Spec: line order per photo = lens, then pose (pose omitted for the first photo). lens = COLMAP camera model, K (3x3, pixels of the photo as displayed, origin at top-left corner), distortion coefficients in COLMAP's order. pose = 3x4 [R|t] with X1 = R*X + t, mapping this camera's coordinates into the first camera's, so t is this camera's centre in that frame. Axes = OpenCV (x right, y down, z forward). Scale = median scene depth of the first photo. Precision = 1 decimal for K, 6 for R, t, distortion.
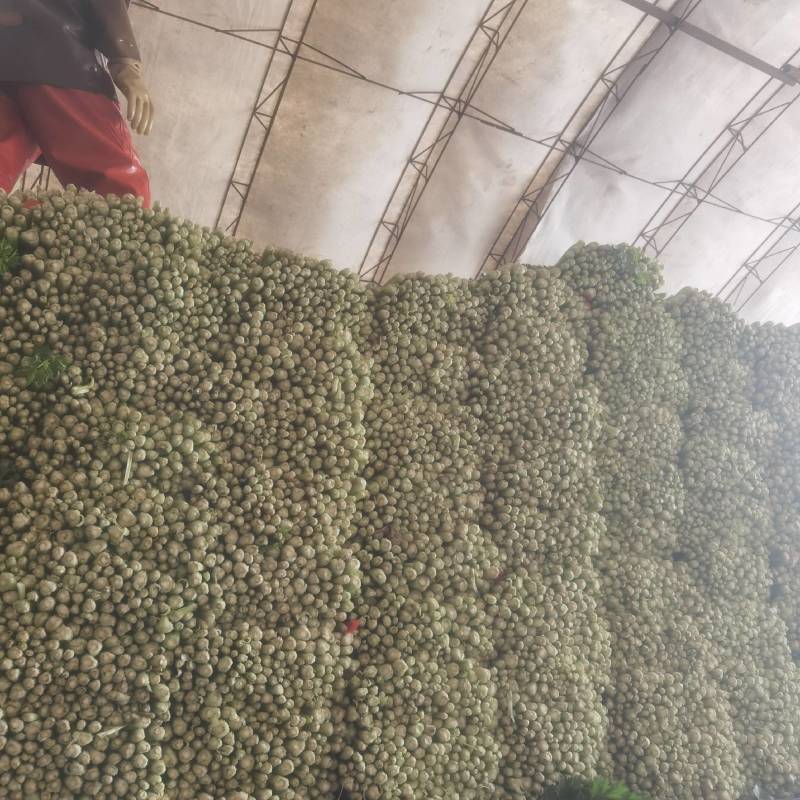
lens RADIAL K [[864.4, 0, 397.8], [0, 864.4, 397.9], [0, 0, 1]] dist [0.014406, 0.000000]
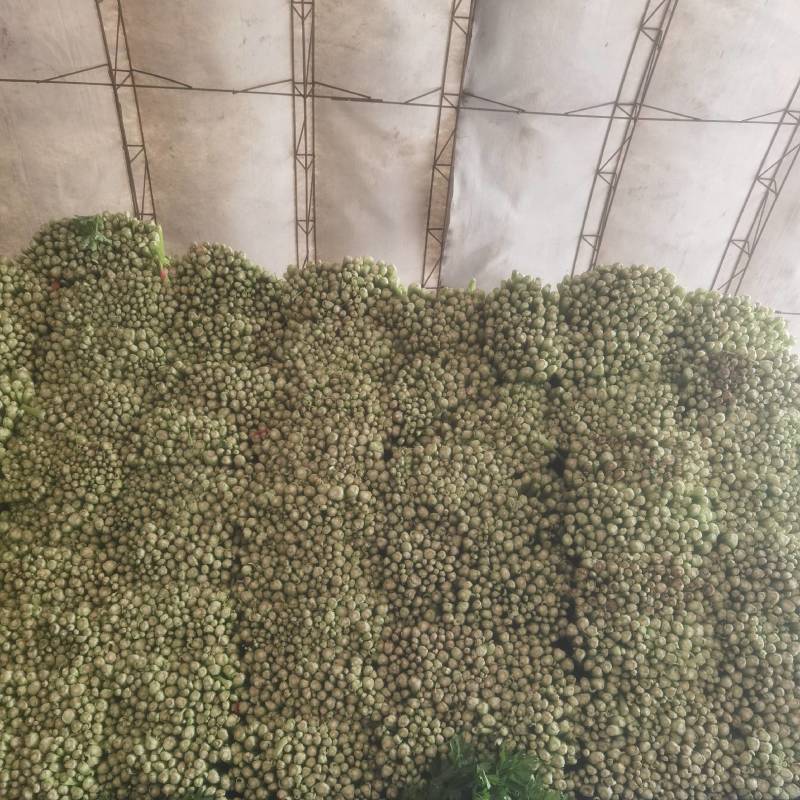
lens RADIAL K [[864.4, 0, 400.3], [0, 864.4, 401.0], [0, 0, 1]] dist [0.014406, 0.000000]
pose [[0.924715, -0.131938, -0.357063, 0.883468], [0.130027, 0.991072, -0.029468, 0.094967], [0.357763, -0.019178, 0.933615, 0.243916]]
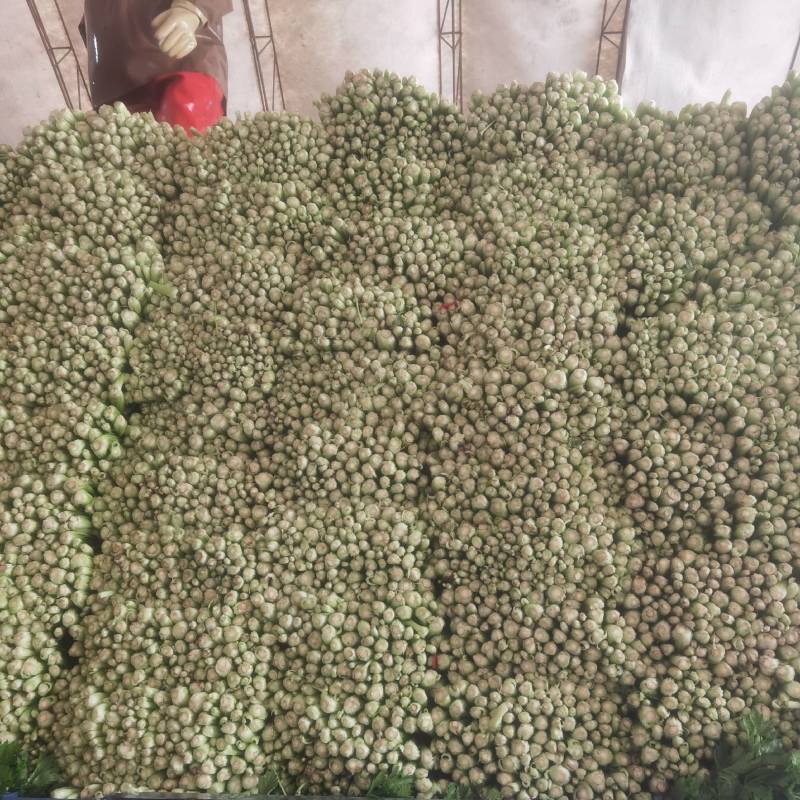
lens RADIAL K [[864.4, 0, 393.8], [0, 864.4, 407.4], [0, 0, 1]] dist [0.014406, 0.000000]
pose [[0.856488, -0.125308, -0.500726, 0.721912], [0.153474, 0.988035, 0.015257, 0.143253], [0.492823, -0.089916, 0.865472, 0.409151]]
